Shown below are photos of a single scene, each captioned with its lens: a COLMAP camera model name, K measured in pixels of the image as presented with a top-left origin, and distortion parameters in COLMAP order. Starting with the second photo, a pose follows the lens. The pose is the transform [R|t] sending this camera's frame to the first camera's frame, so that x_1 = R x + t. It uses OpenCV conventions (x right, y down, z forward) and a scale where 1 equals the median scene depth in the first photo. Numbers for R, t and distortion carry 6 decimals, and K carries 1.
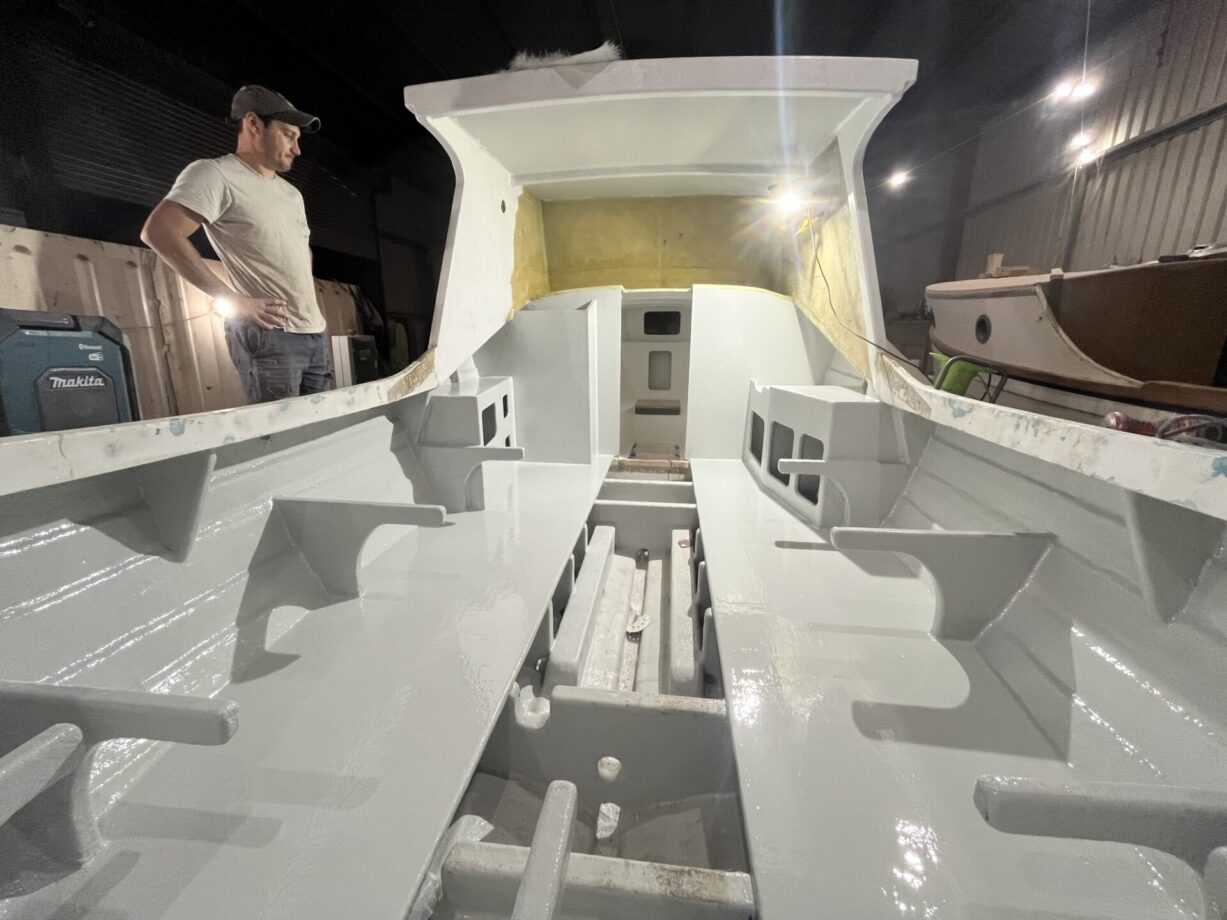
lens RADIAL K [[488.9, 0, 613.5], [0, 488.9, 460.0], [0, 0, 1]] dist [-0.000196, 0.000020]
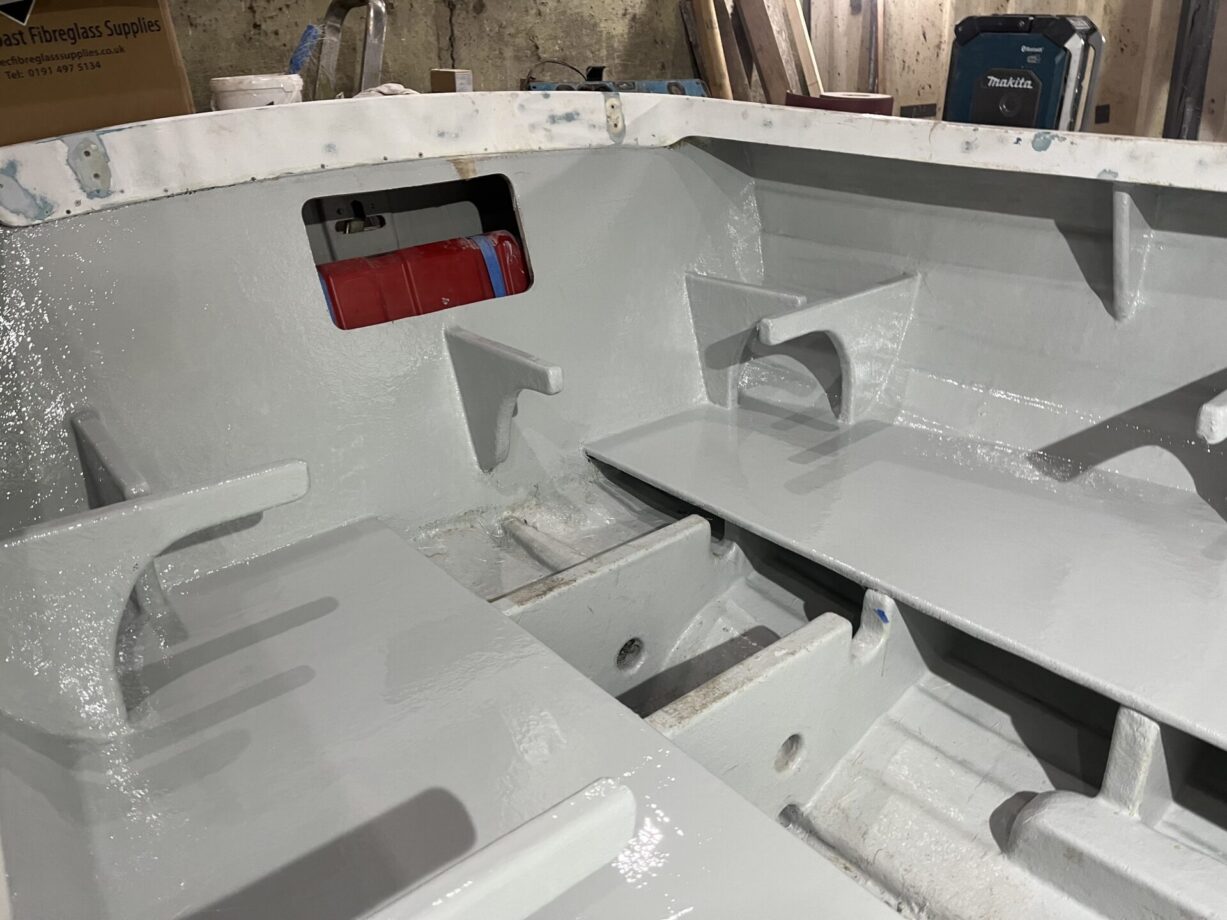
lens RADIAL K [[939.3, 0, 615.5], [0, 939.3, 457.7], [0, 0, 1]] dist [0.104092, -0.137225]
pose [[-0.684278, 0.316137, -0.657131, 0.443624], [-0.147299, 0.822643, 0.549146, -0.190269], [0.714189, 0.472564, -0.516350, 0.689053]]
